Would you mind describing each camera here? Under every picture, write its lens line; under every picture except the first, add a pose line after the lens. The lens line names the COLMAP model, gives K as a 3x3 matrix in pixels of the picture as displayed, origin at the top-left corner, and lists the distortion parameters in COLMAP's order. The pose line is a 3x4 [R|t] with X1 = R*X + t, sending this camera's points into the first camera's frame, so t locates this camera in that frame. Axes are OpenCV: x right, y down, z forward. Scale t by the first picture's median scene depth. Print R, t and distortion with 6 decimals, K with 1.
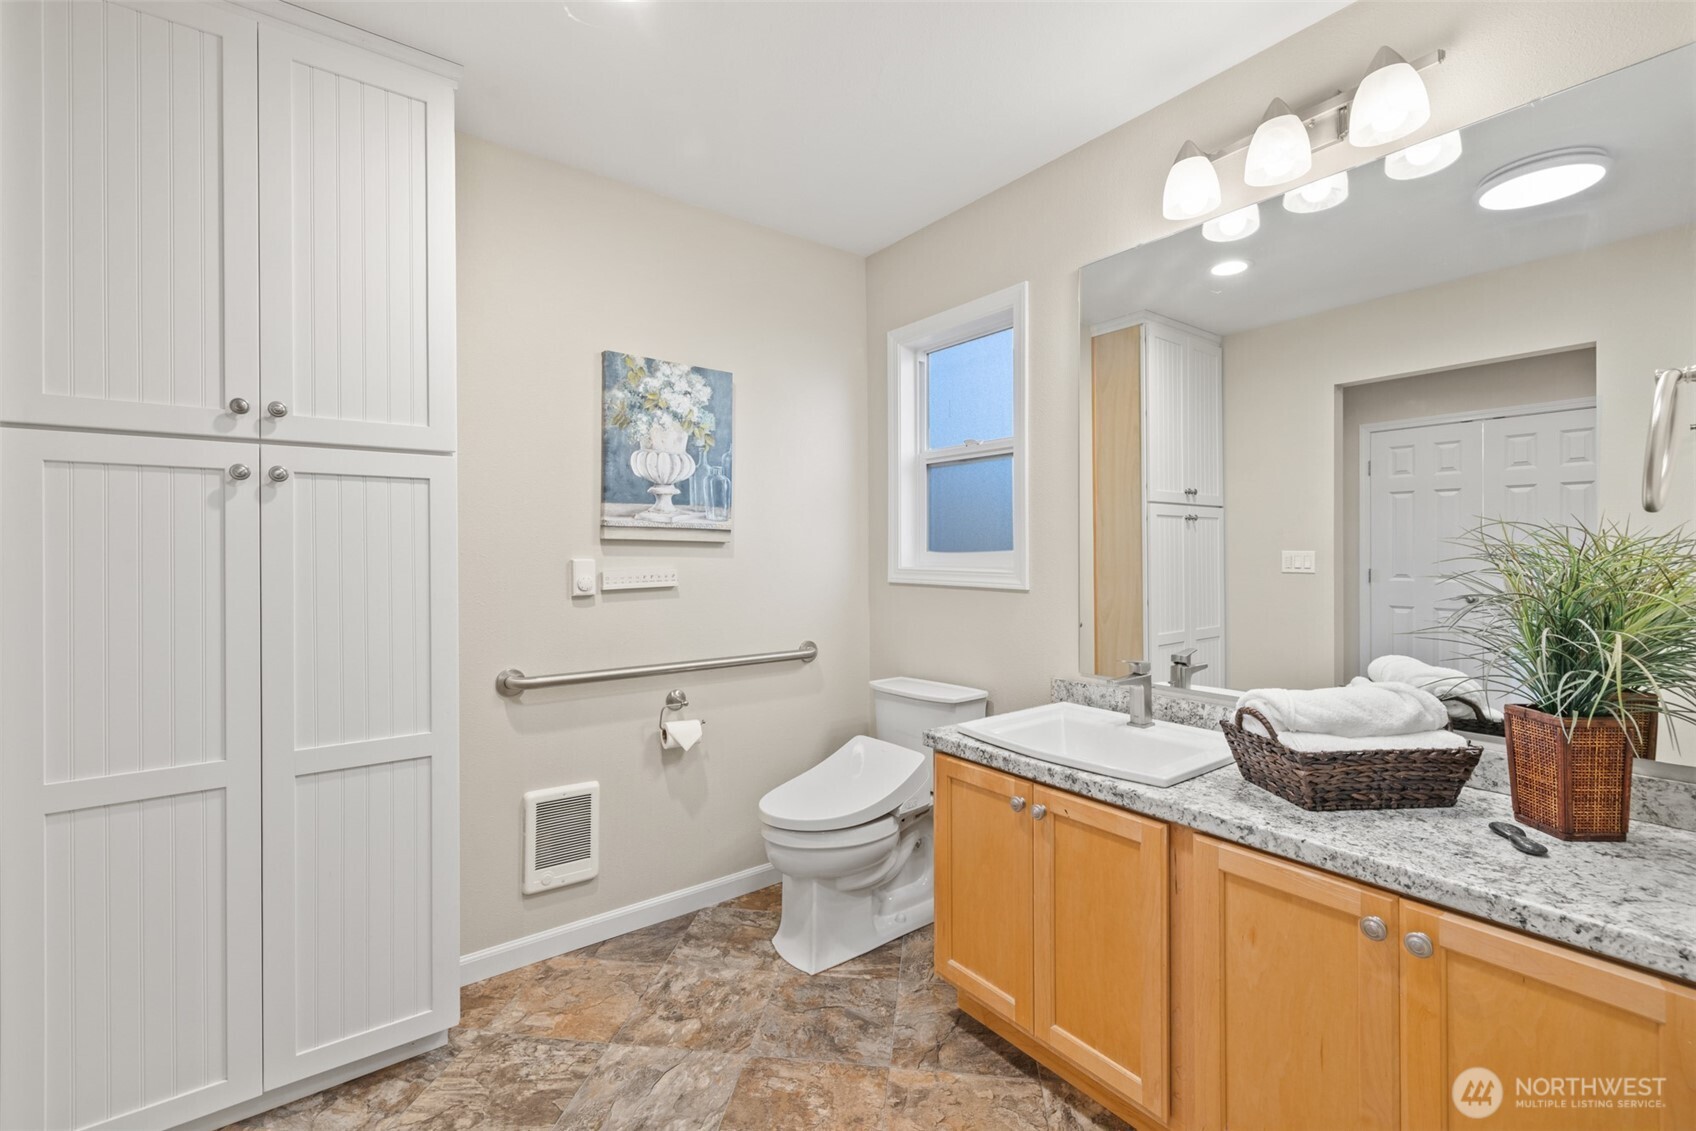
lens RADIAL K [[727.1, 0, 847.9], [0, 727.1, 558.6], [0, 0, 1]] dist [0.003606, -0.000390]
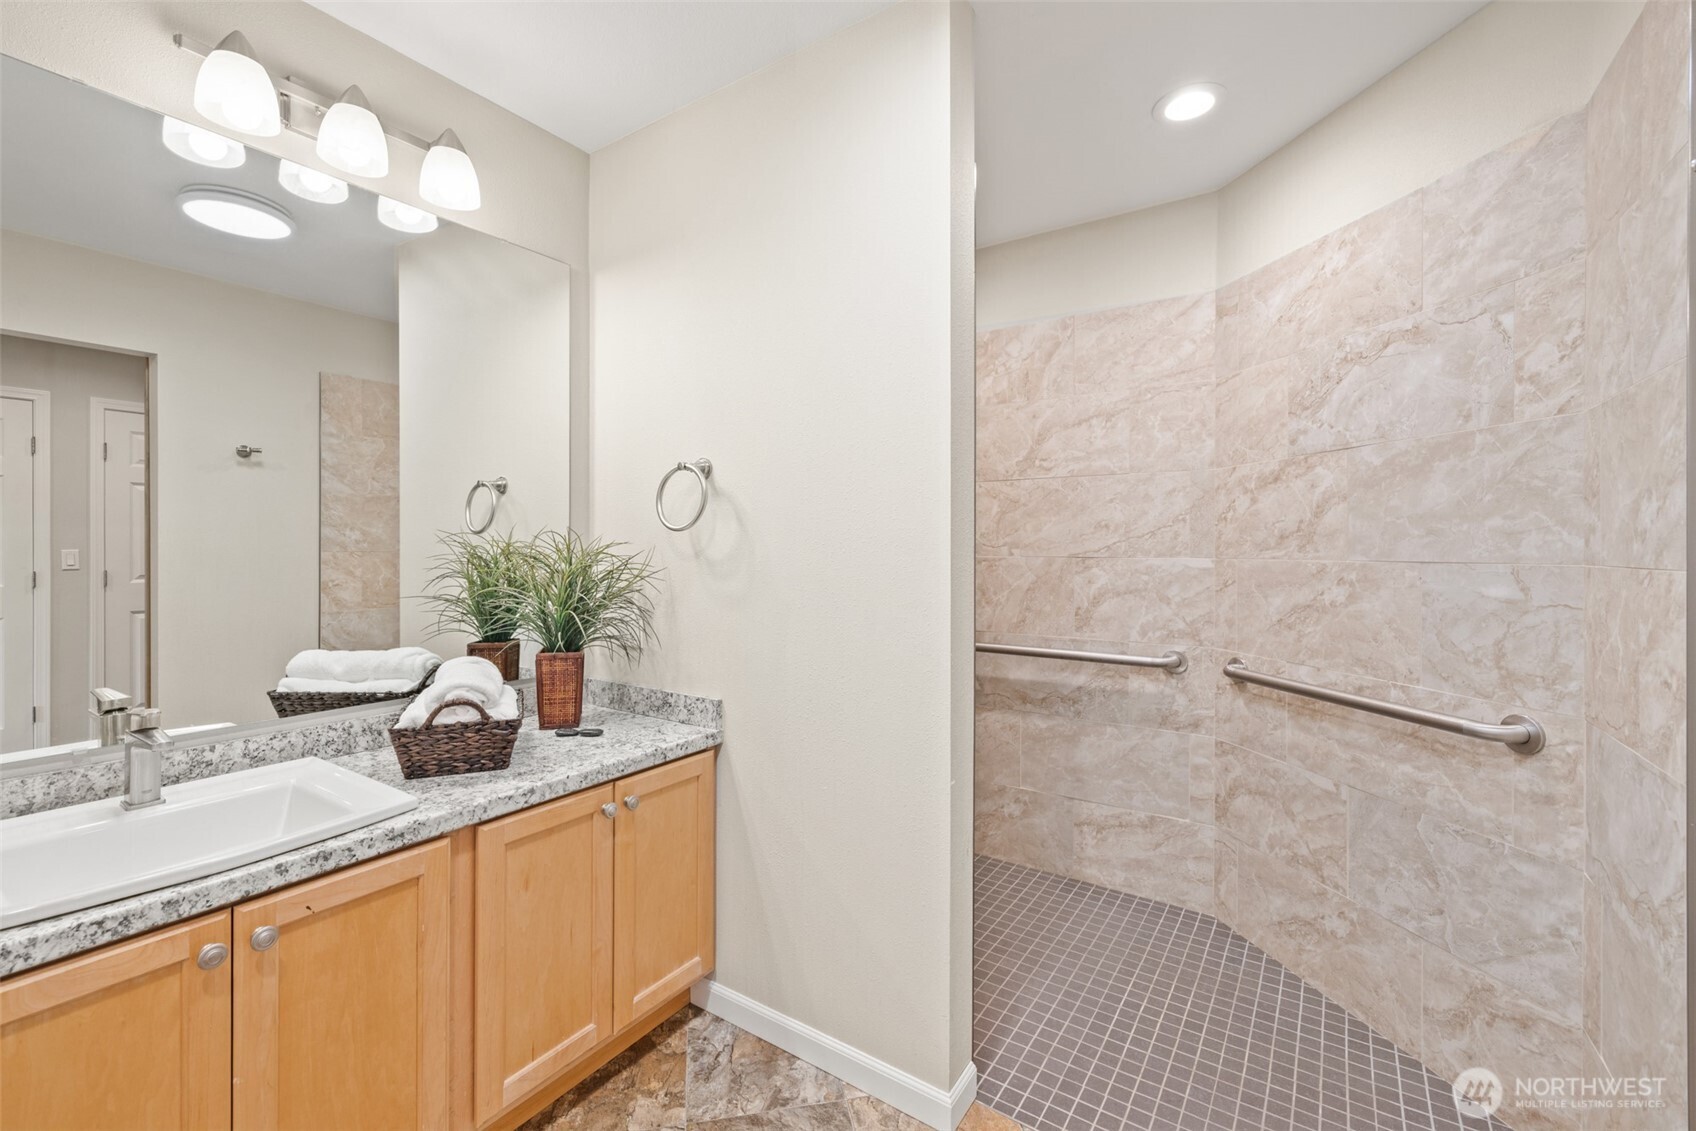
lens RADIAL K [[727.1, 0, 845.6], [0, 727.1, 554.2], [0, 0, 1]] dist [0.003606, -0.000390]
pose [[-0.337645, -0.004611, 0.941262, -0.608503], [0.006275, 0.999955, 0.007149, -0.008662], [-0.941253, 0.008320, -0.337601, 0.792134]]
